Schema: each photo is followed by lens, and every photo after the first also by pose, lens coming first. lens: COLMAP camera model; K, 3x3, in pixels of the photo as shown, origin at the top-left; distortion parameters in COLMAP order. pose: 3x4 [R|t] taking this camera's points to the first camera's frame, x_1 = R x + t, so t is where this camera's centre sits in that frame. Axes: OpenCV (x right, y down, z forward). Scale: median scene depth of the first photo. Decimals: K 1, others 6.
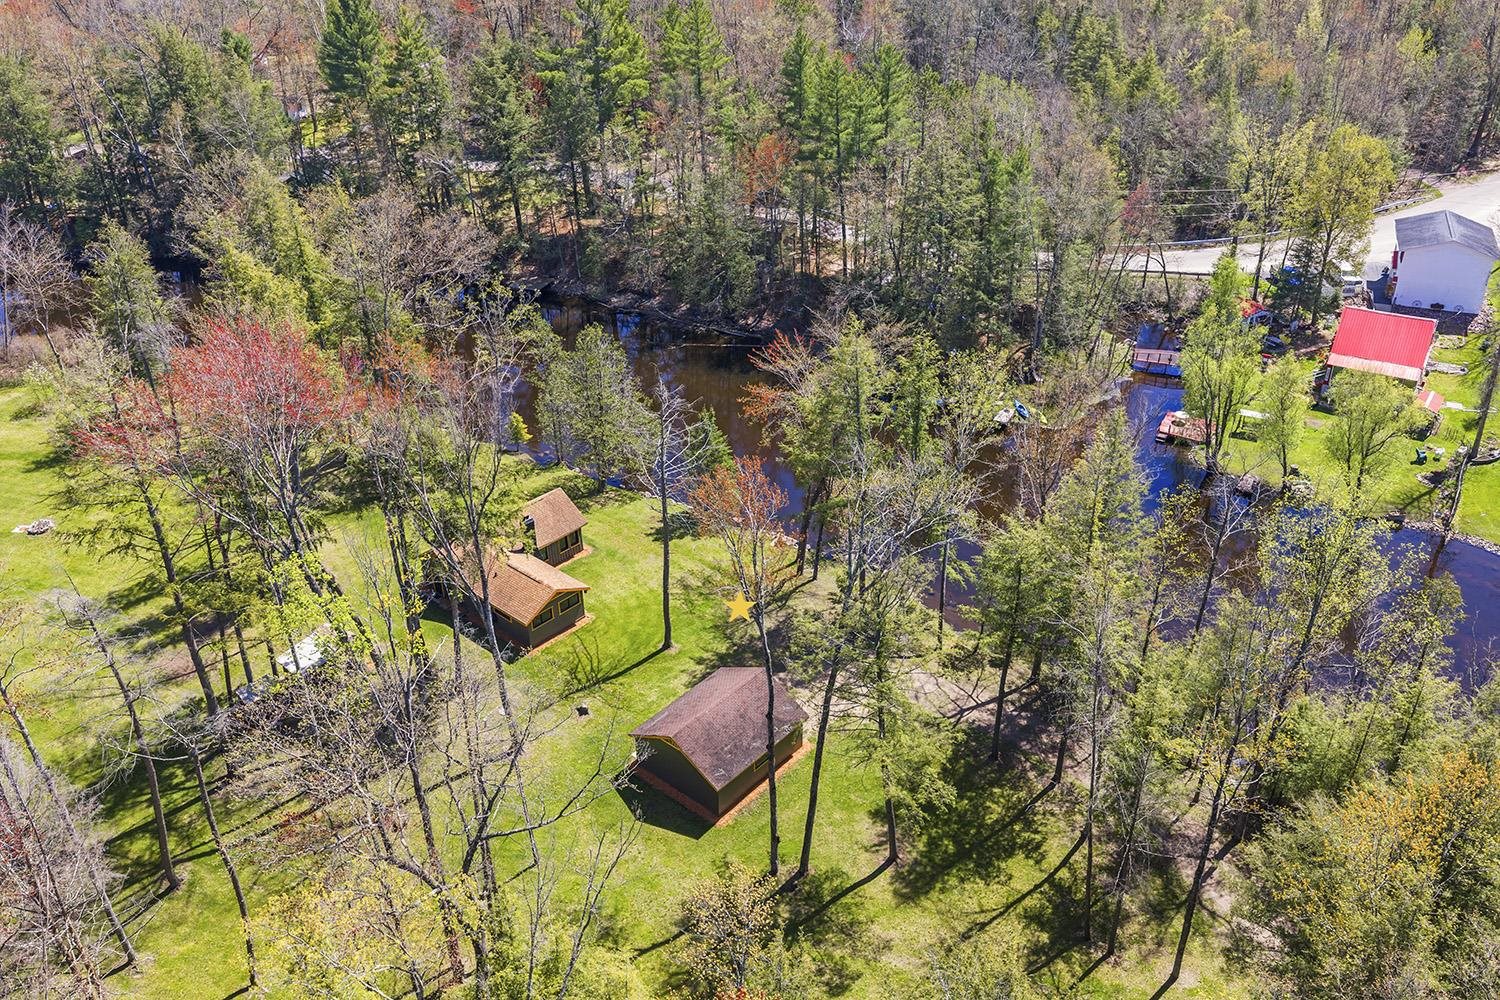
lens RADIAL K [[1222.0, 0, 751.9], [0, 1222.0, 502.3], [0, 0, 1]] dist [-0.003627, -0.008943]
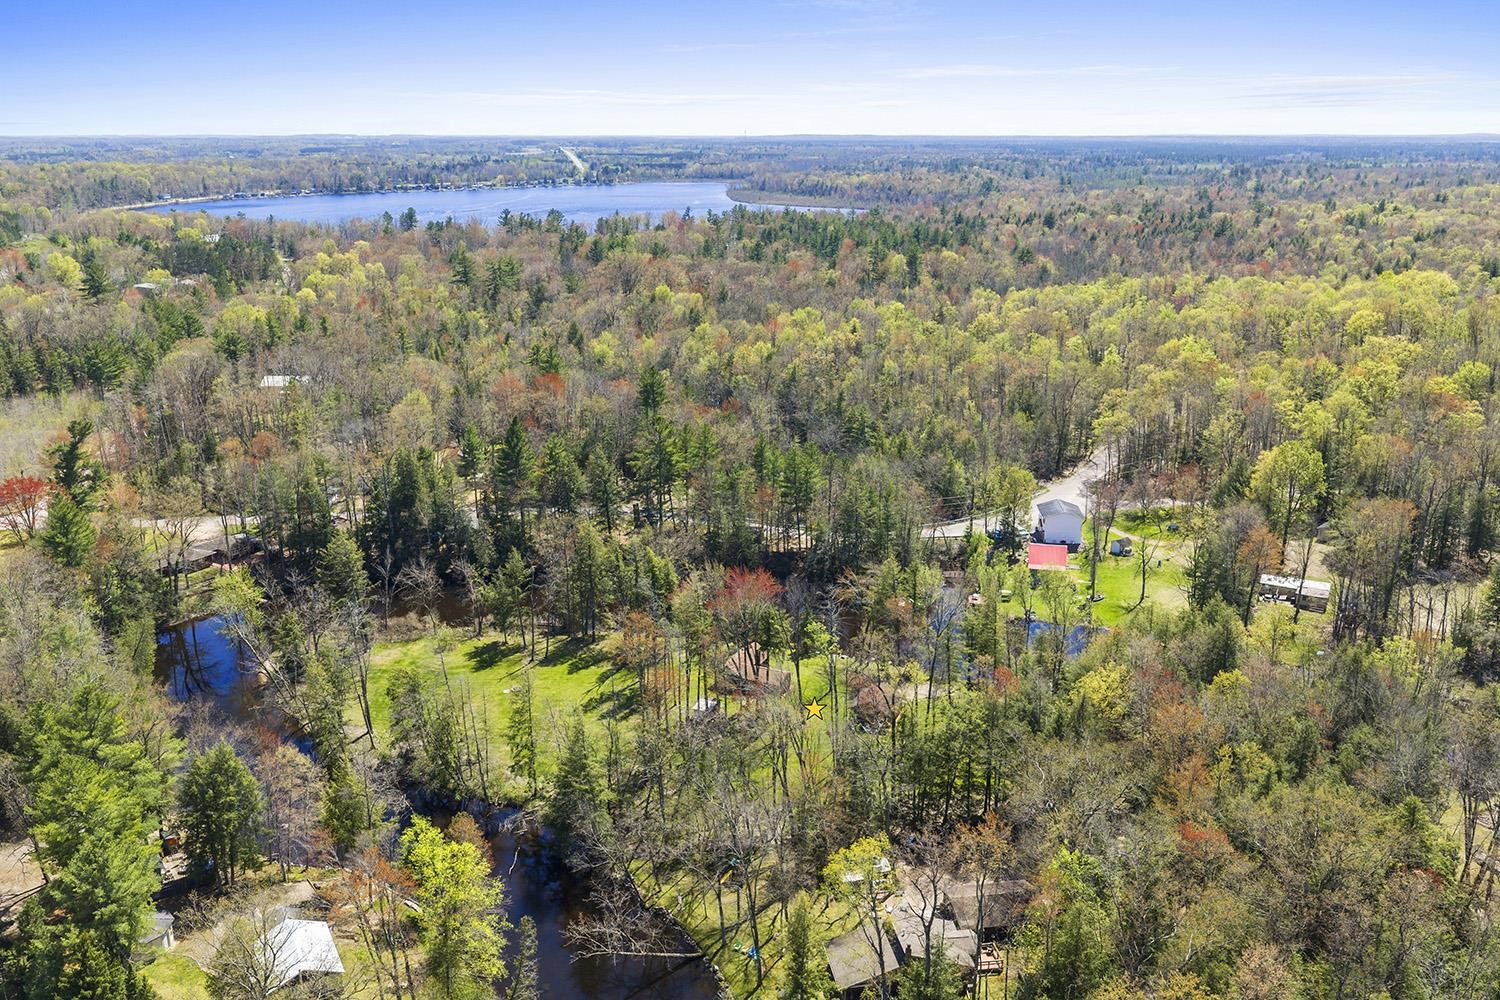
lens RADIAL K [[1222.0, 0, 748.5], [0, 1222.0, 500.2], [0, 0, 1]] dist [-0.003627, -0.008943]
pose [[0.954542, -0.066262, 0.290618, -0.604338], [0.136059, 0.964340, -0.227017, 0.187046], [-0.265212, 0.256239, 0.929518, -0.900356]]
